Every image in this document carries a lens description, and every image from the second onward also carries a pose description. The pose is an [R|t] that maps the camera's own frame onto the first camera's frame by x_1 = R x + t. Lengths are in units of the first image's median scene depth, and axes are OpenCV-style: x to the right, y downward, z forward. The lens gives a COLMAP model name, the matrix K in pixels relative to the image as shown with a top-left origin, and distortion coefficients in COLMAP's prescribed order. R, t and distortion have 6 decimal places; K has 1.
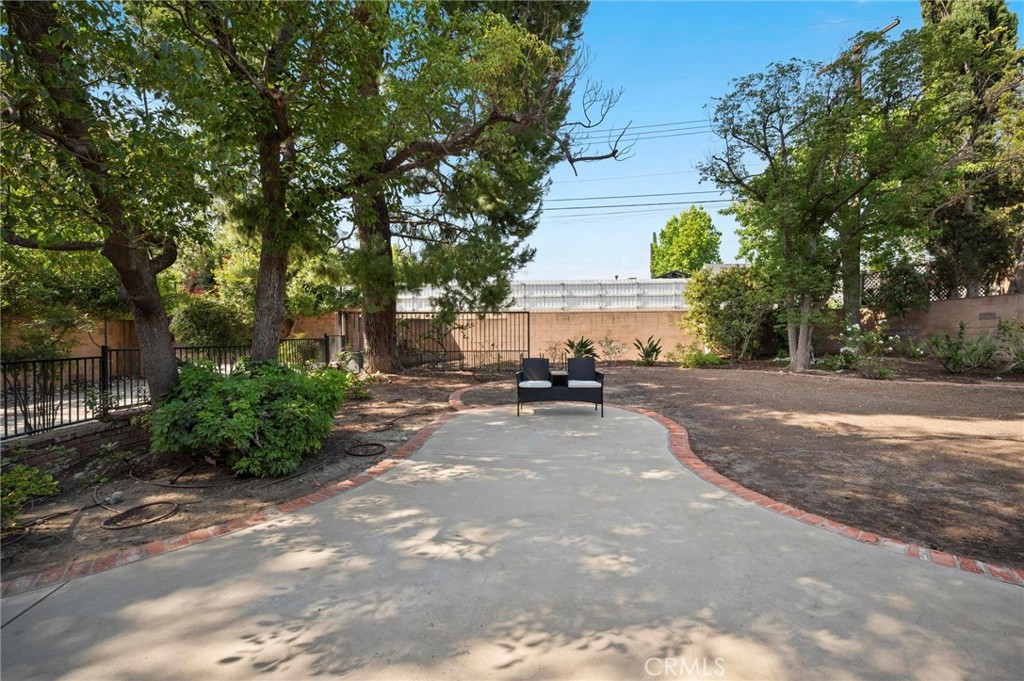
lens RADIAL K [[411.2, 0, 506.7], [0, 411.2, 338.3], [0, 0, 1]] dist [-0.008951, 0.000476]
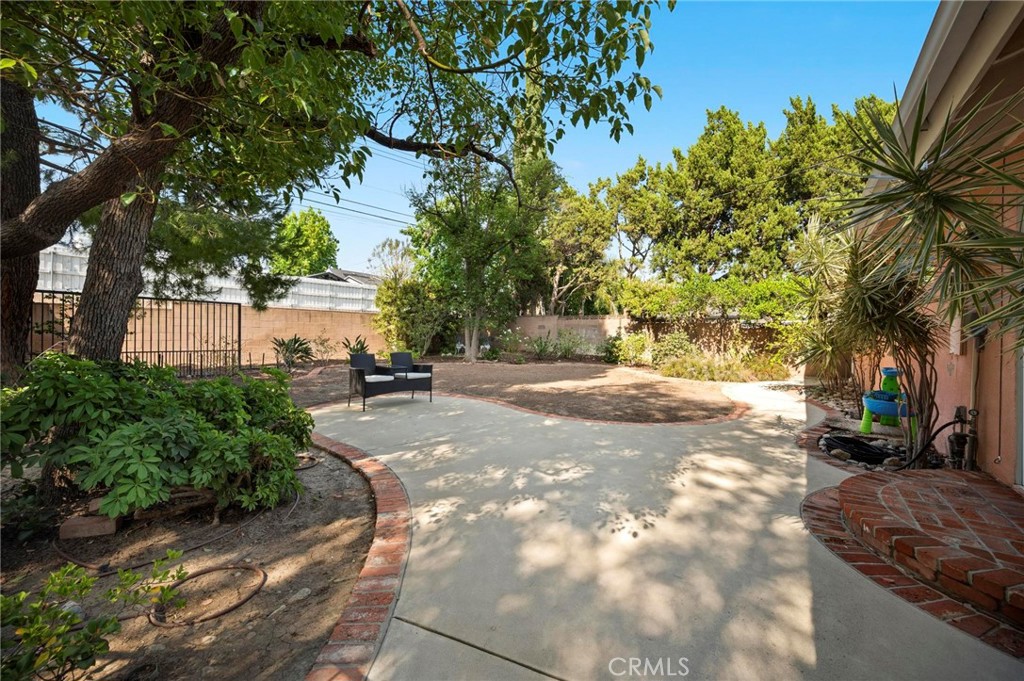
lens RADIAL K [[411.2, 0, 507.5], [0, 411.2, 338.0], [0, 0, 1]] dist [-0.008951, 0.000476]
pose [[0.593586, 0.011438, 0.804690, -1.018886], [-0.007820, 0.999934, -0.008444, 0.027196], [-0.804733, -0.001281, 0.593636, 0.211522]]
